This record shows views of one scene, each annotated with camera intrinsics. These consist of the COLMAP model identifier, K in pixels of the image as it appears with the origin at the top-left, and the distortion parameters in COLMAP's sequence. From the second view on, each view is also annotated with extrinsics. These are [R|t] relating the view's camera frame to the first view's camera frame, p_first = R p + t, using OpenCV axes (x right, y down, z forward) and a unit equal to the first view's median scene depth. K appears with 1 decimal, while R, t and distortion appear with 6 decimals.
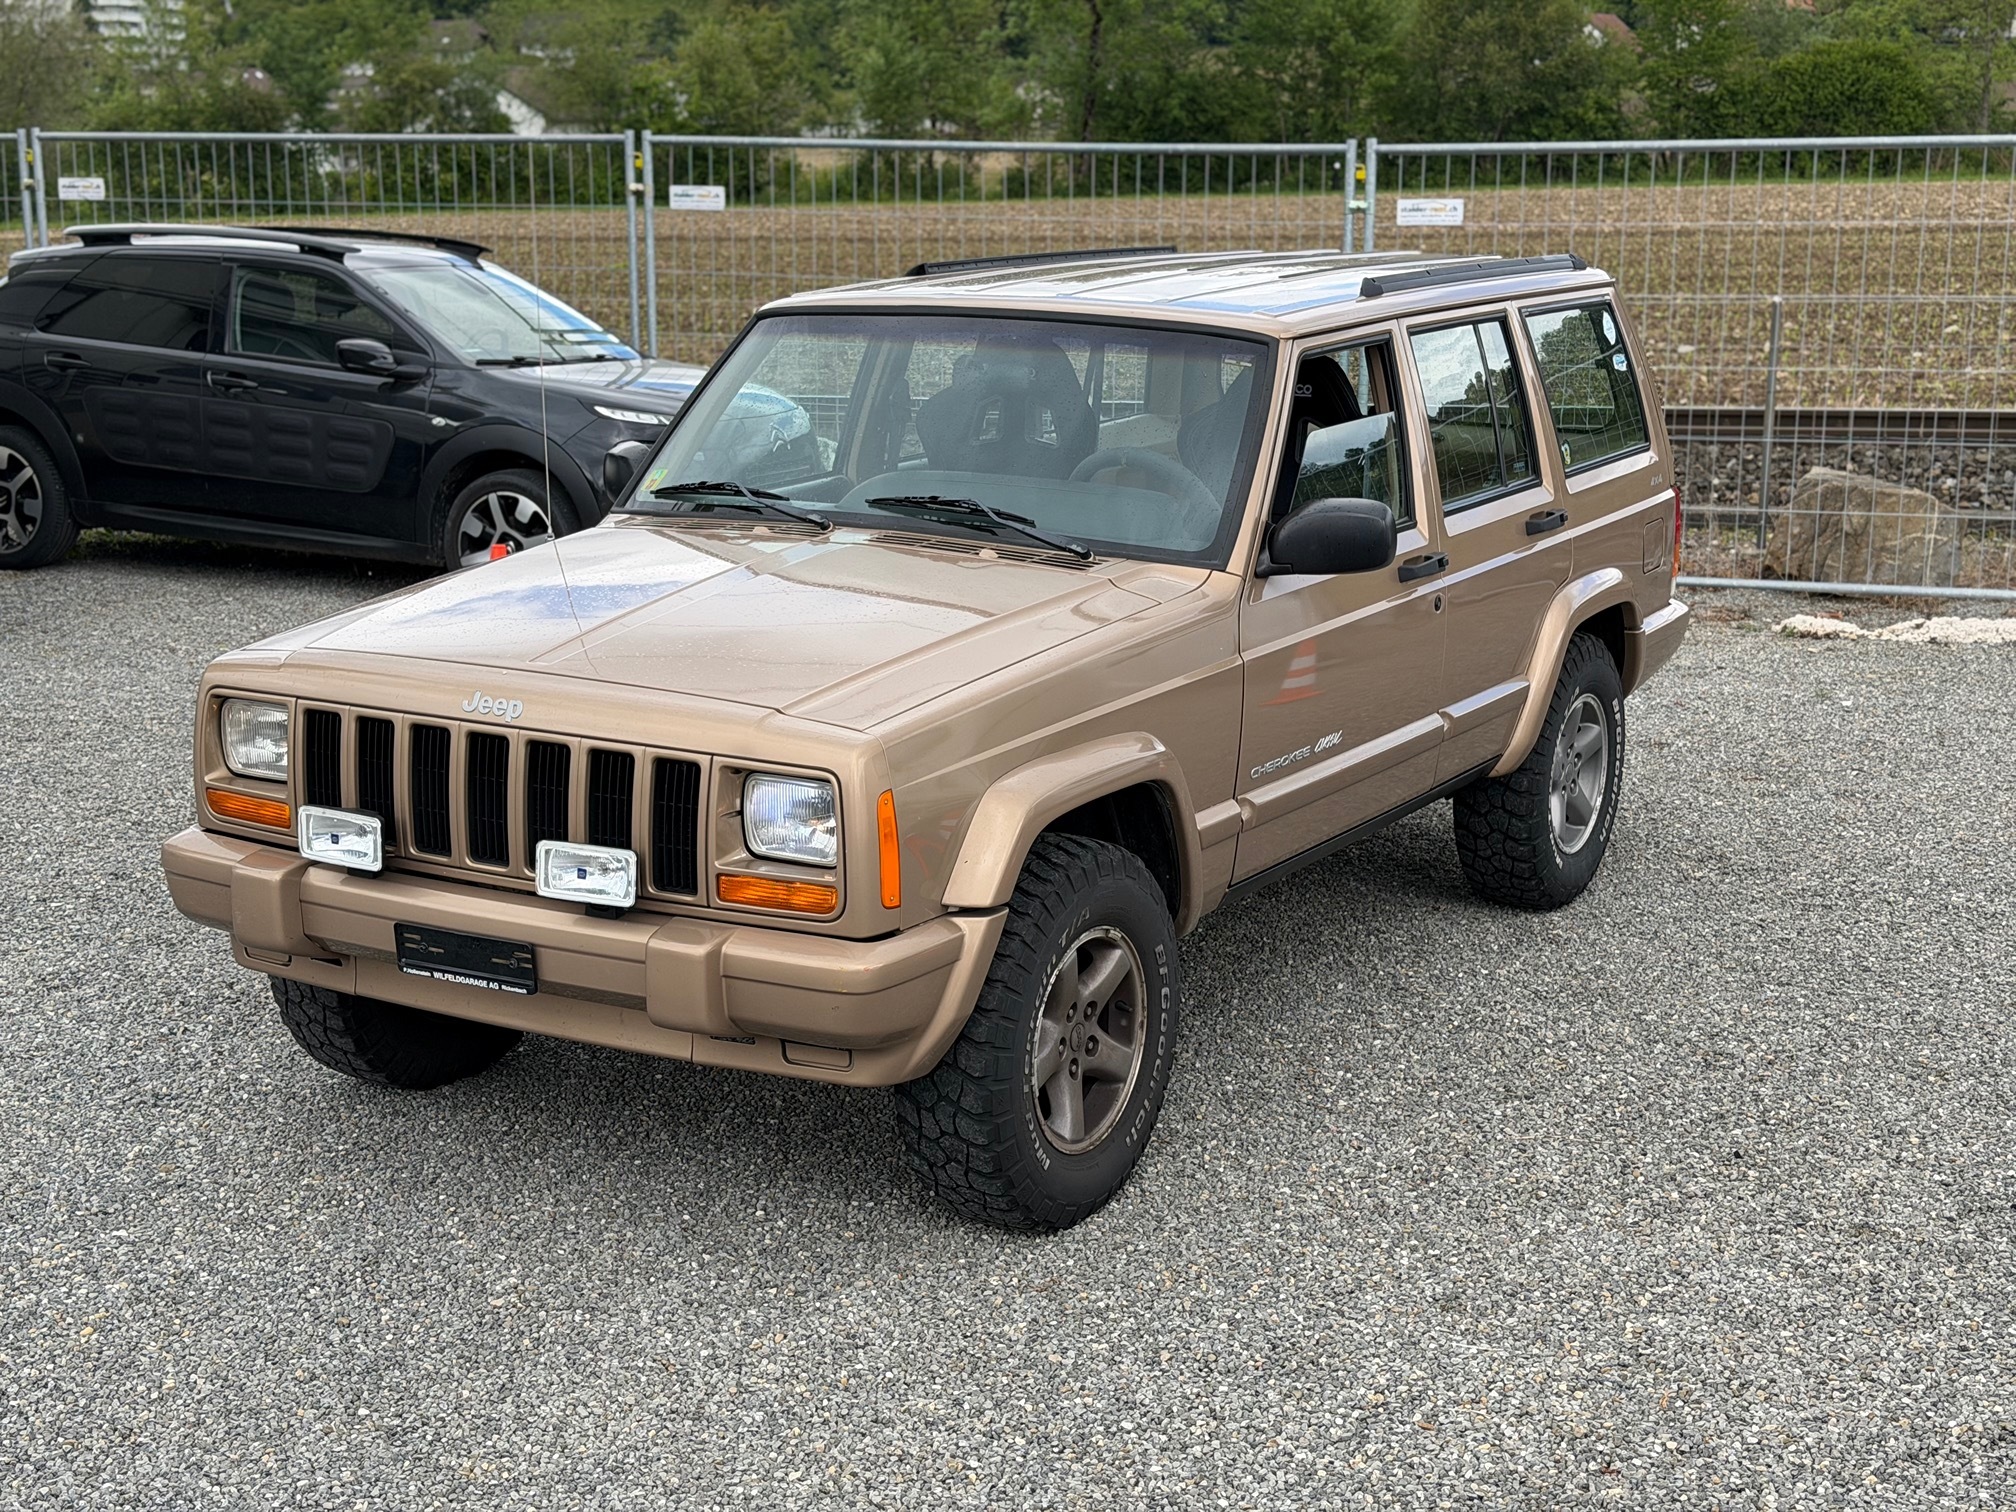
lens RADIAL K [[2800.0, 0, 1044.1], [0, 2800.0, 760.7], [0, 0, 1]] dist [0.181826, -0.347571]
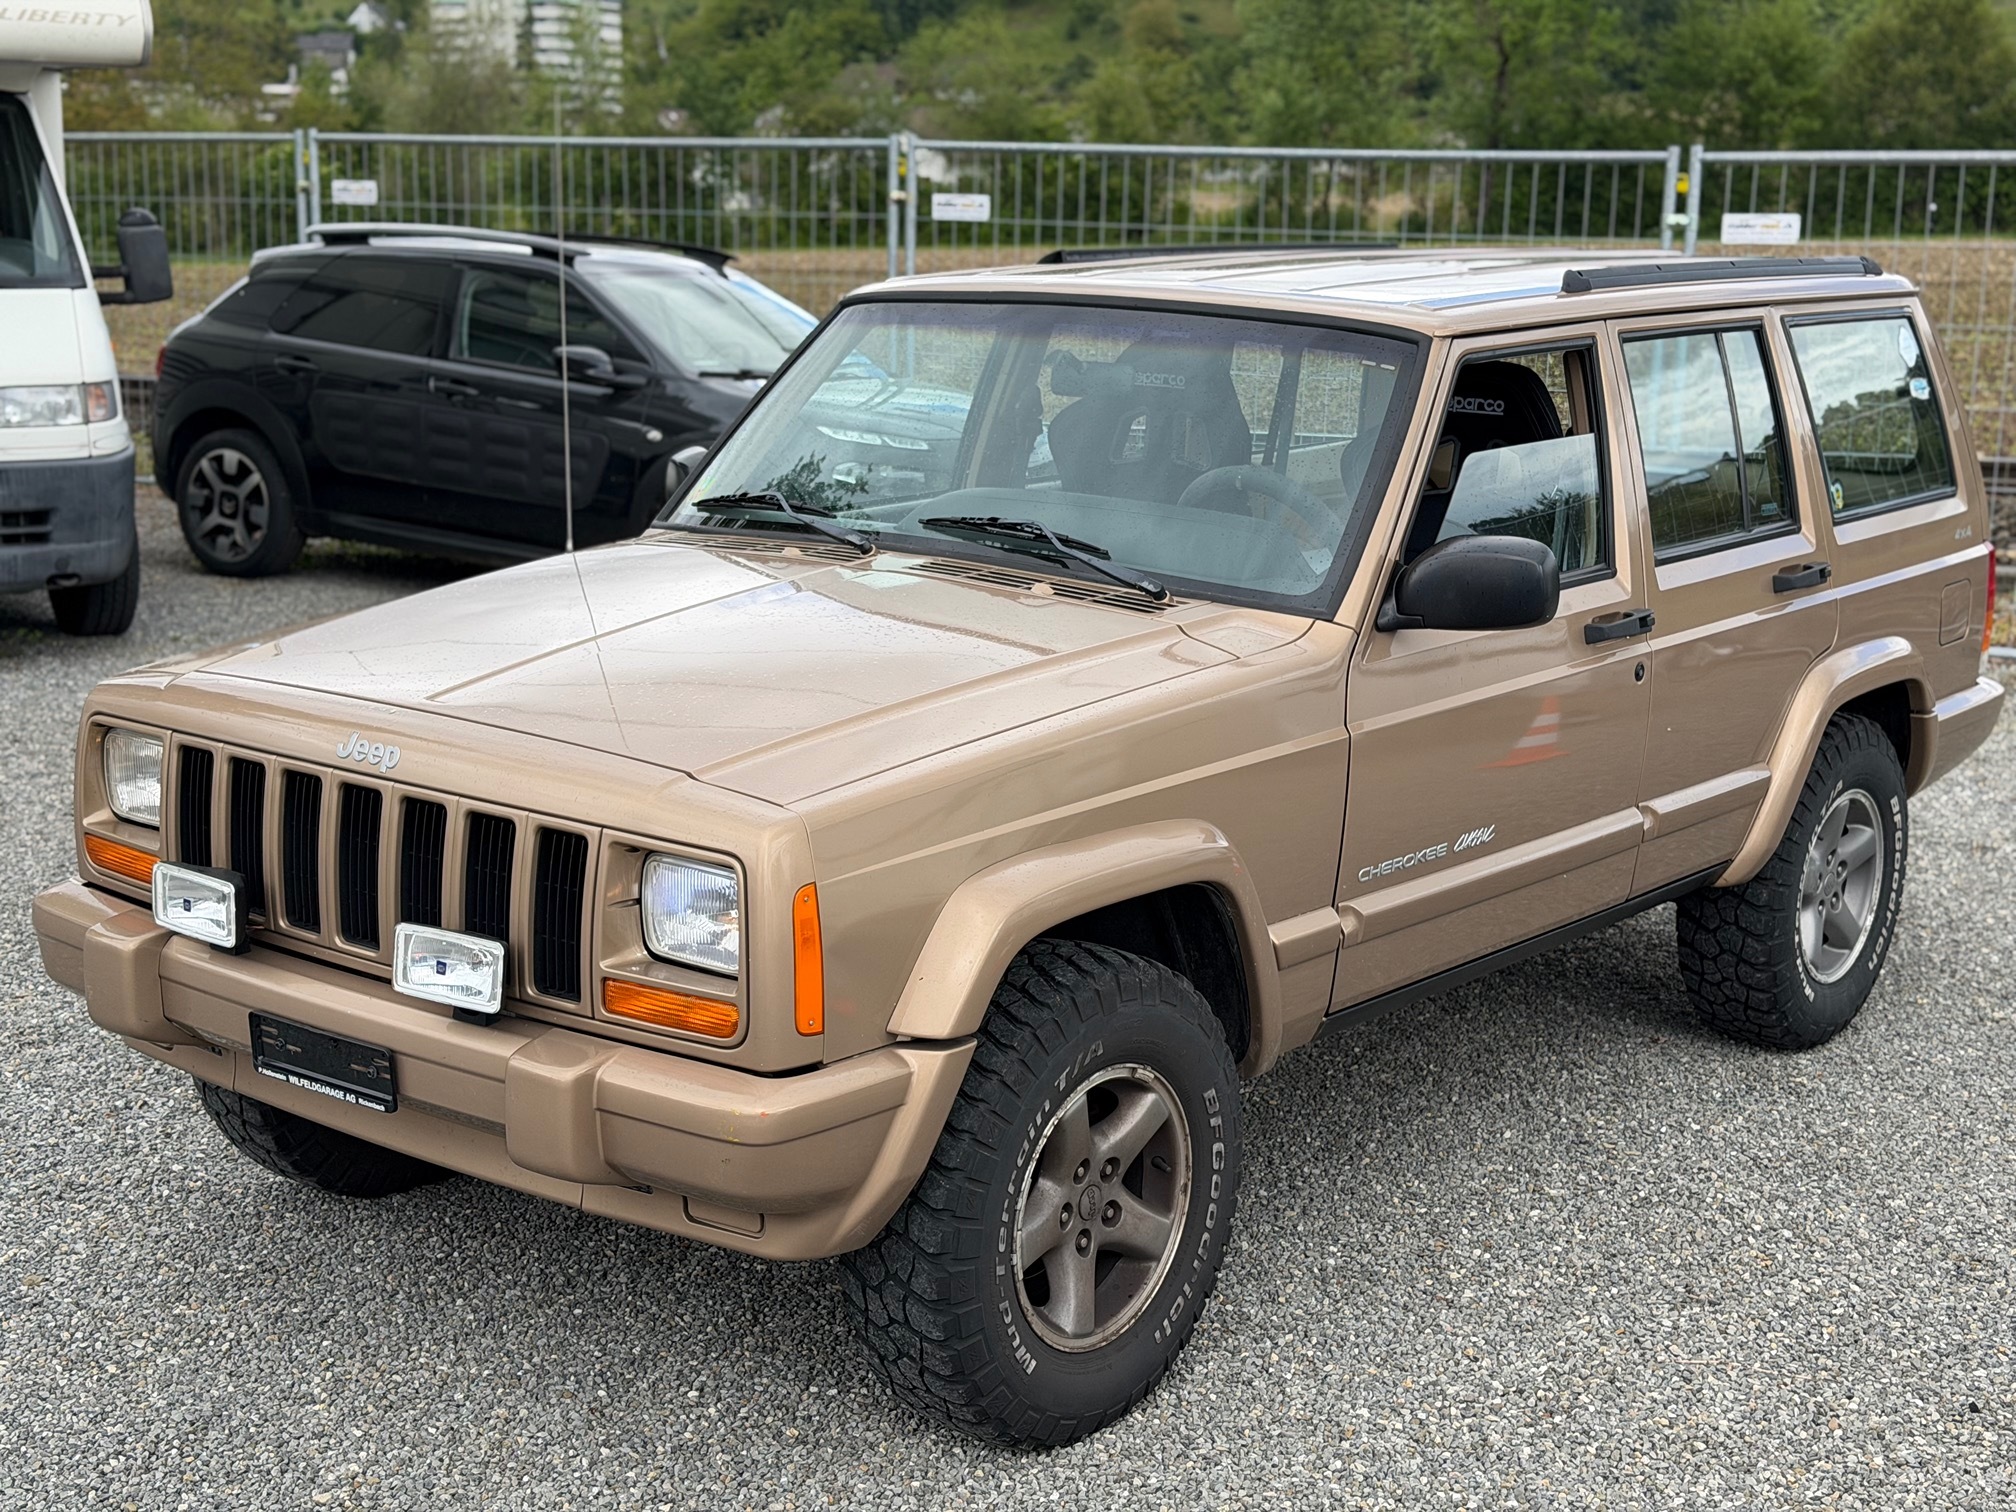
lens RADIAL K [[2810.9, 0, 1008.0], [0, 2810.9, 756.0], [0, 0, 1]] dist [0.203584, -0.455470]
pose [[0.988515, 0.045124, -0.144225, 0.085588], [-0.047563, 0.998777, -0.013502, -0.013170], [0.143440, 0.020206, 0.989453, 0.181116]]
